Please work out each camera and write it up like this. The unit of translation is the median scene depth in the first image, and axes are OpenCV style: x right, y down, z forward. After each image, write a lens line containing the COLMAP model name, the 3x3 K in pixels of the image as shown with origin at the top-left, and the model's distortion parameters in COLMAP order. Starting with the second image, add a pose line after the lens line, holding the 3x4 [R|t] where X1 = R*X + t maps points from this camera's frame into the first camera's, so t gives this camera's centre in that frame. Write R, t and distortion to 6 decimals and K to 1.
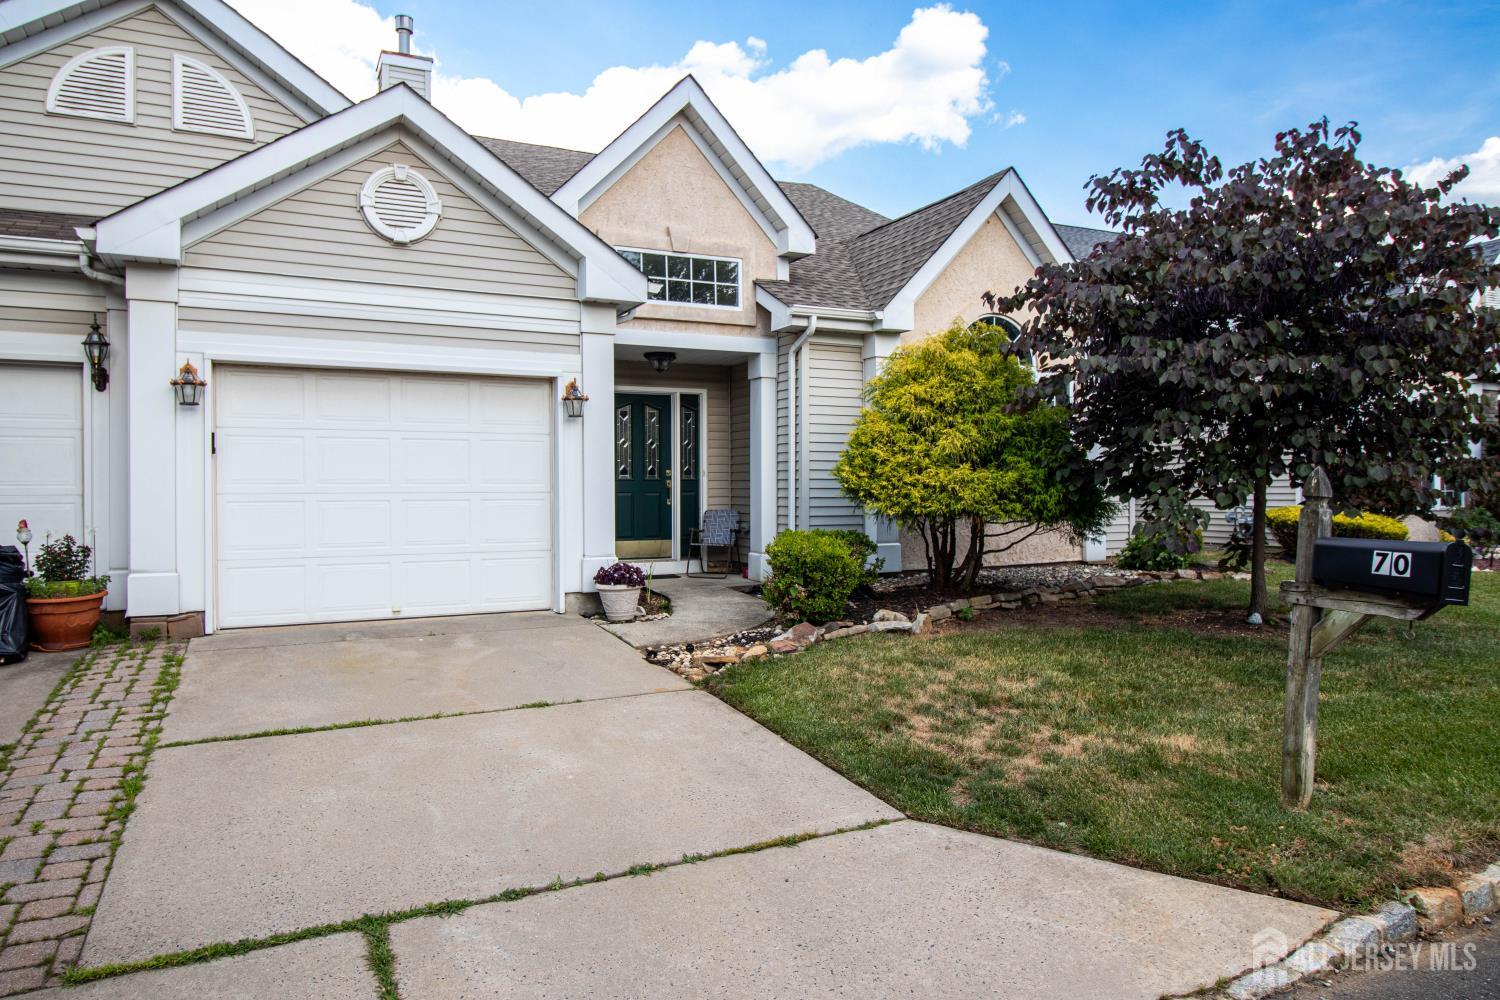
lens RADIAL K [[1028.7, 0, 748.0], [0, 1028.7, 493.7], [0, 0, 1]] dist [-0.000059, -0.001160]
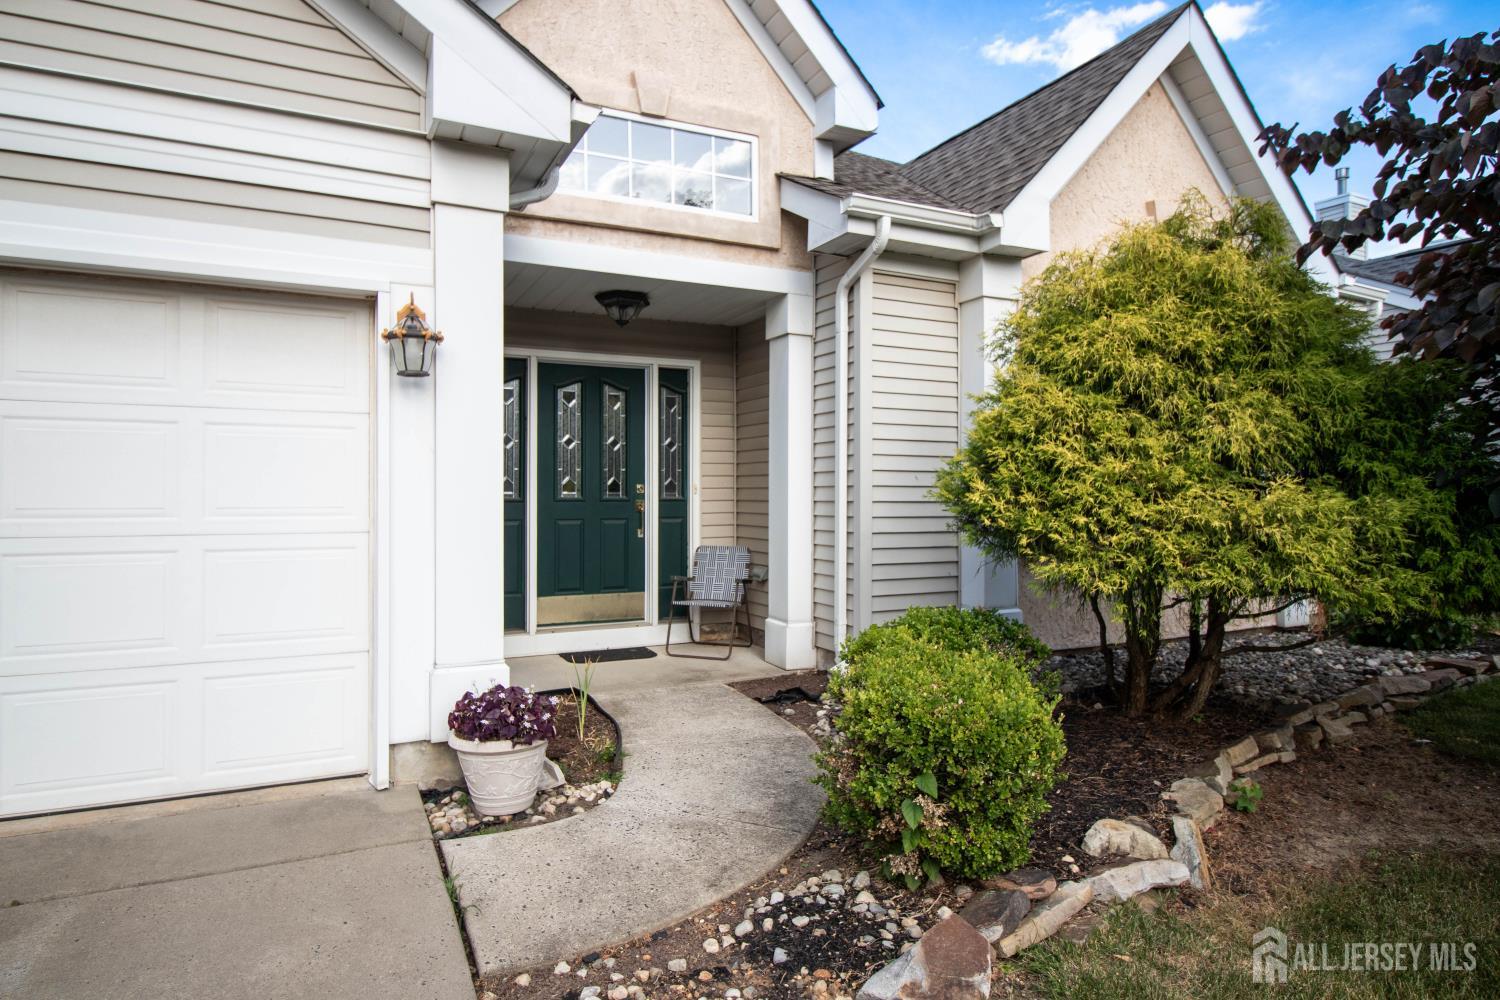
lens RADIAL K [[1008.8, 0, 818.7], [0, 1008.8, 489.4], [0, 0, 1]] dist [-0.002331, -0.000386]
pose [[0.997596, 0.003615, 0.069204, -0.013278], [-0.002586, 0.999885, -0.014941, -0.015312], [-0.069250, 0.014726, 0.997491, 0.519571]]
